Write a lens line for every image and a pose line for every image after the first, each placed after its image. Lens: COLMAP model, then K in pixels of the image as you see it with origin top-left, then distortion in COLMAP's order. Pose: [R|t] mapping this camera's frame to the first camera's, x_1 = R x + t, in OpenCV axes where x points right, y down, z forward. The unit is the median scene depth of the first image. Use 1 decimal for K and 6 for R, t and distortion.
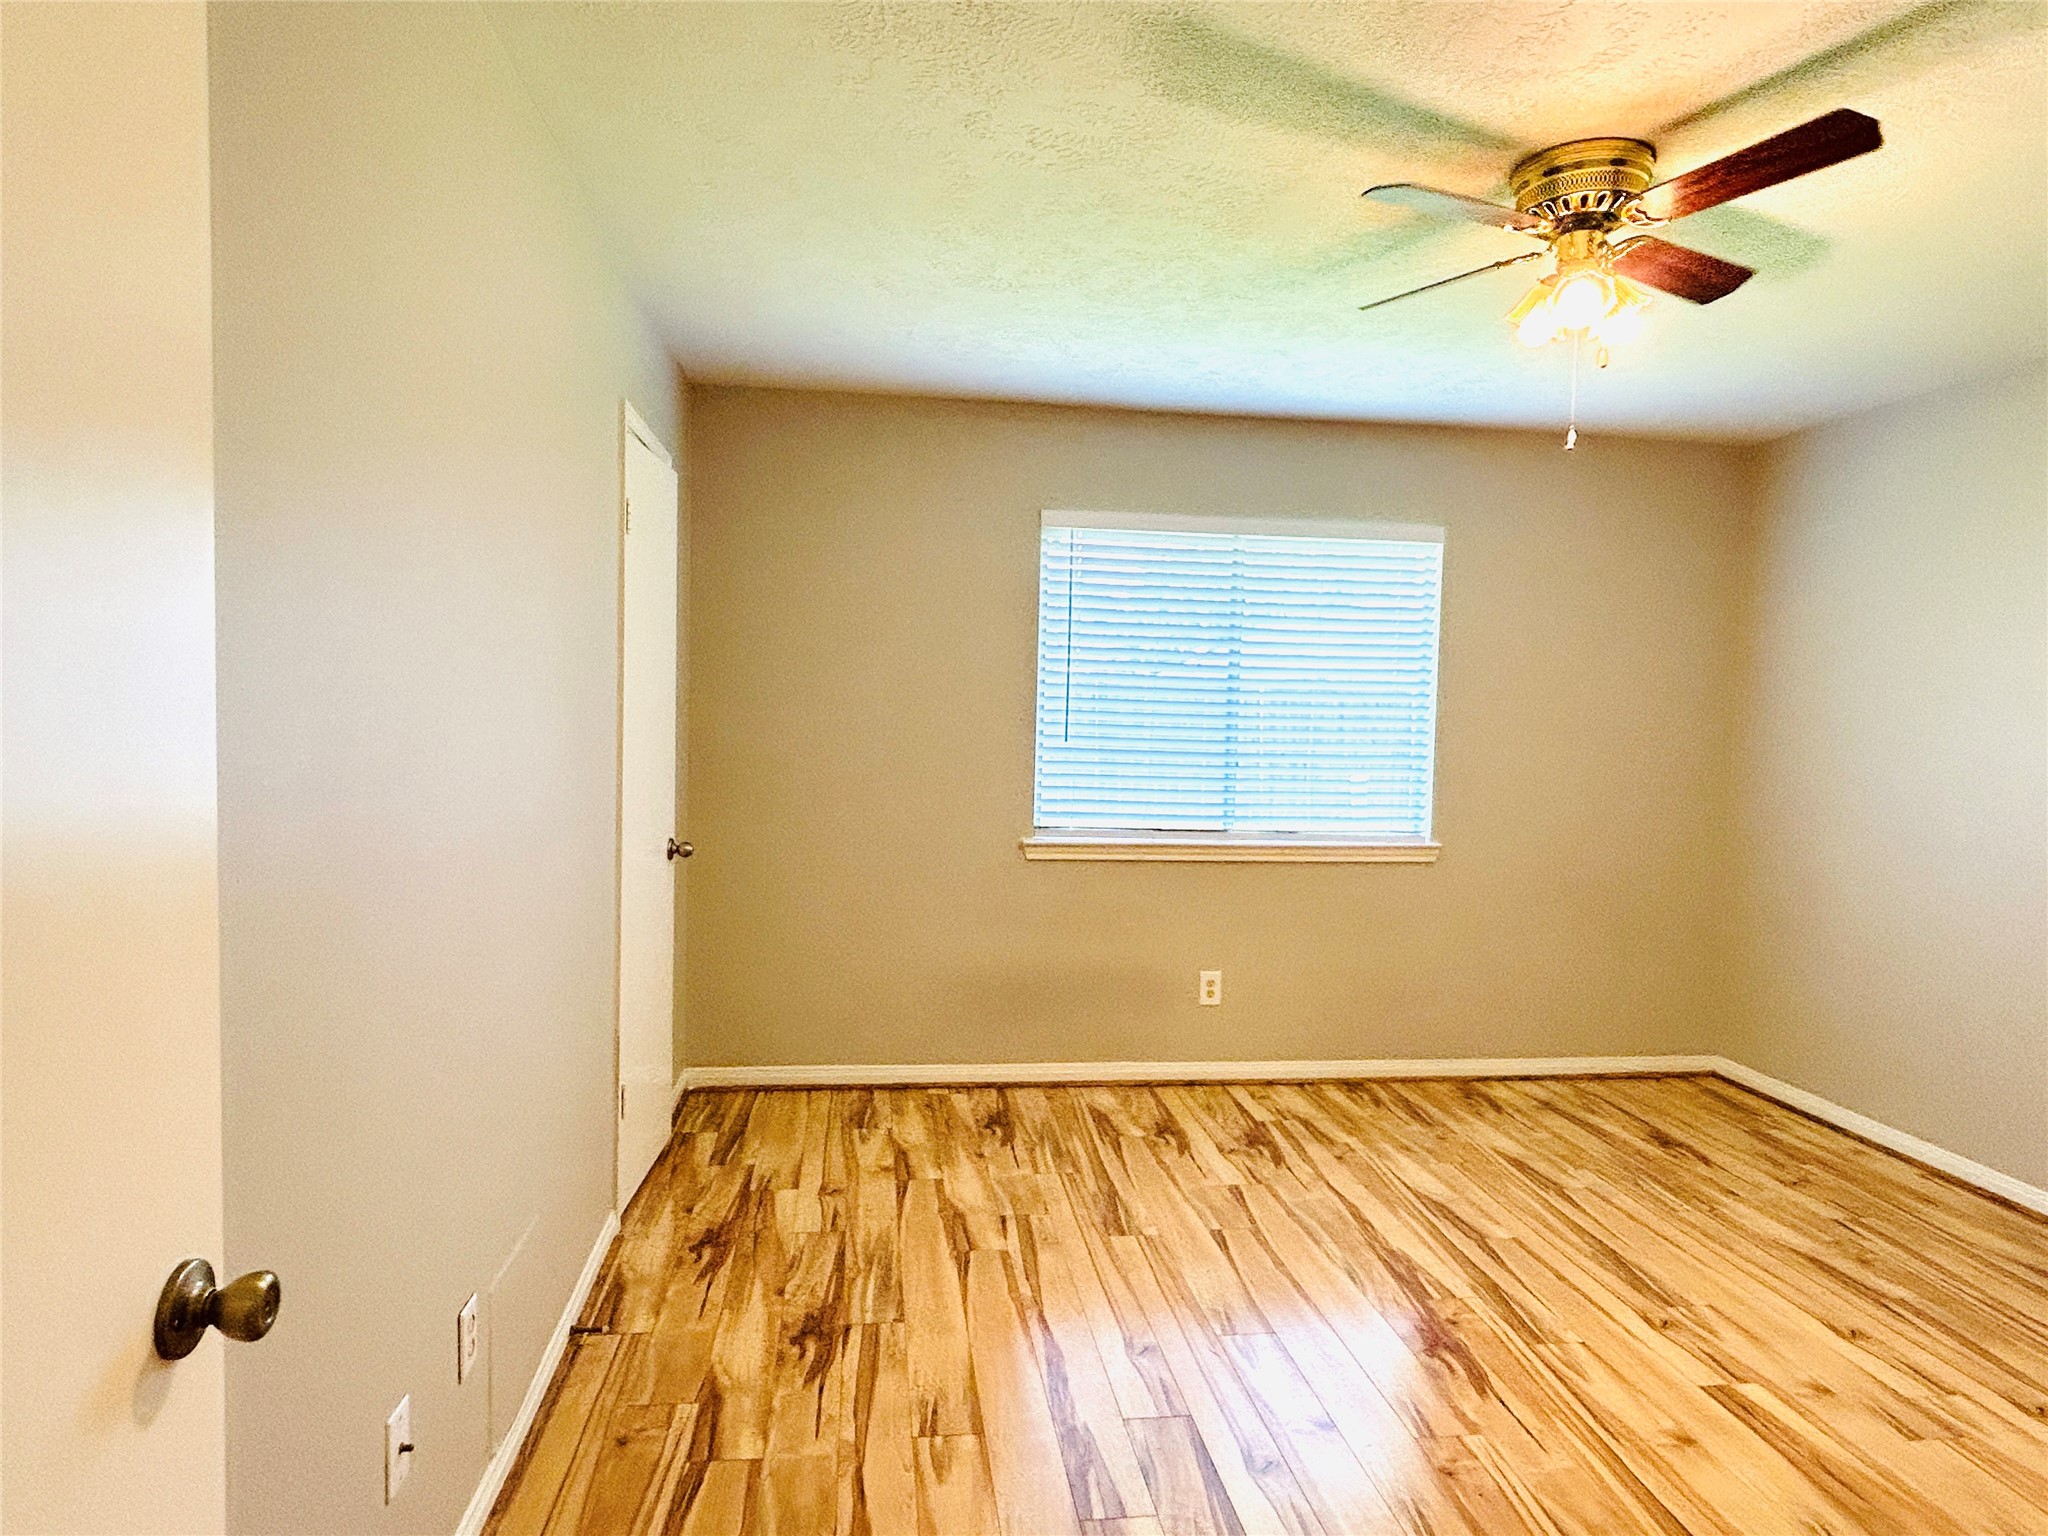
lens RADIAL K [[1222.7, 0, 1024.0], [0, 1222.7, 768.0], [0, 0, 1]] dist [0.002362, 0.002815]
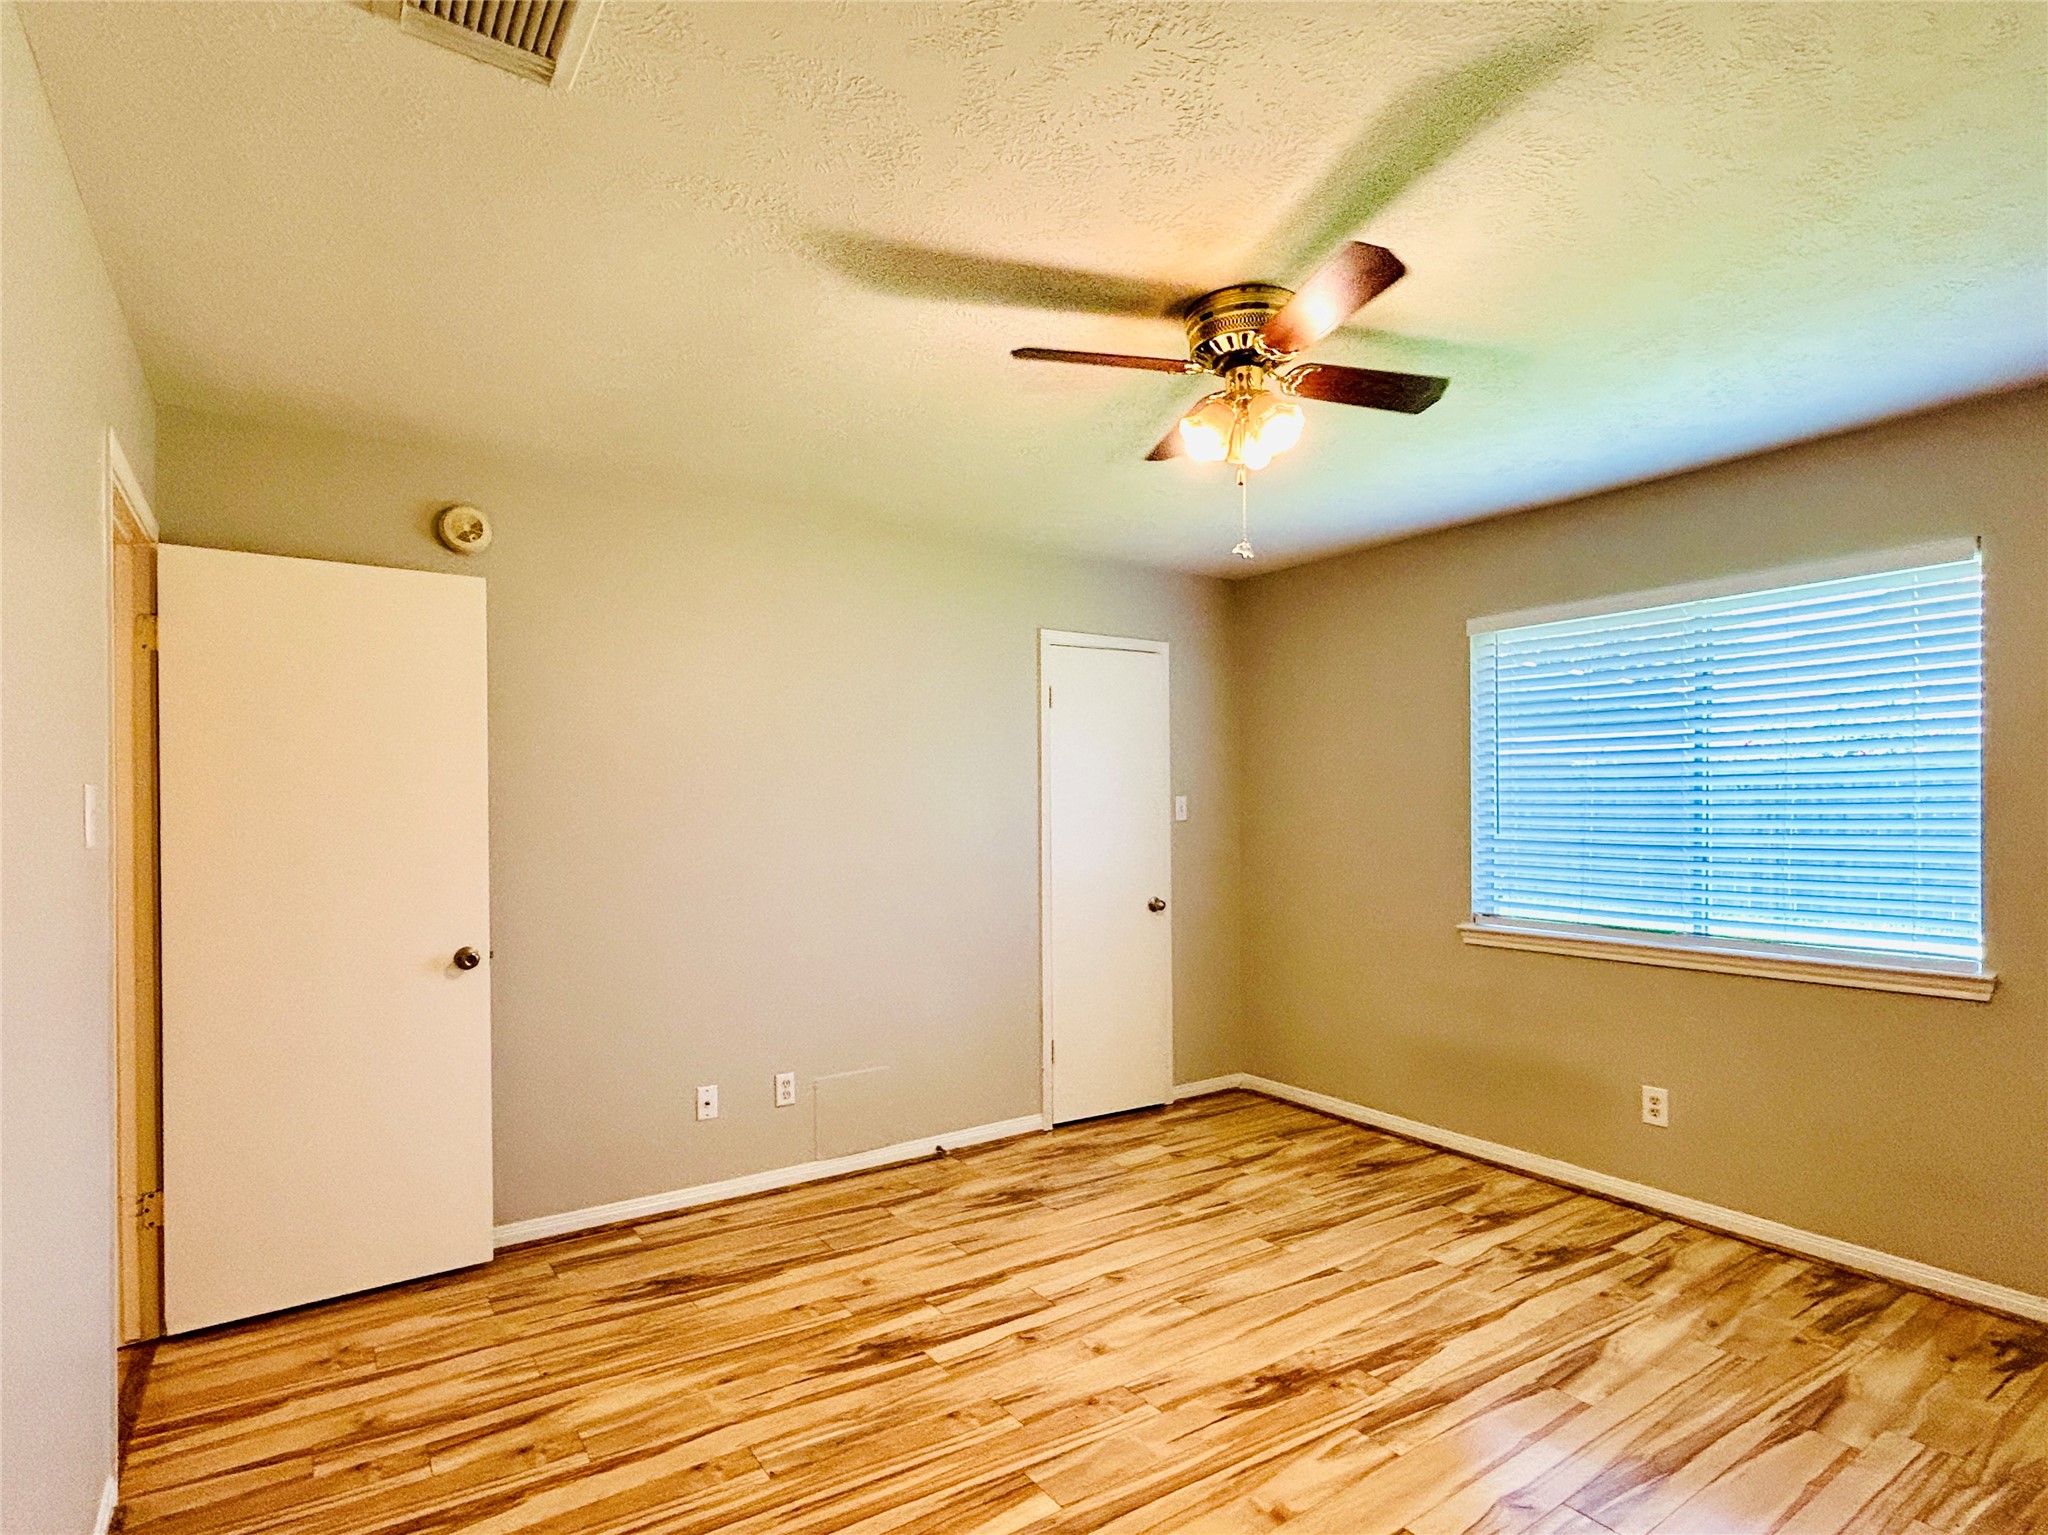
lens RADIAL K [[1038.7, 0, 962.9], [0, 1038.7, 814.8], [0, 0, 1]] dist [0.000768, 0.002342]
pose [[0.436252, -0.019825, -0.899606, 0.781305], [-0.032257, 0.998770, -0.037653, 0.013031], [0.899246, 0.045445, 0.435076, 0.244729]]
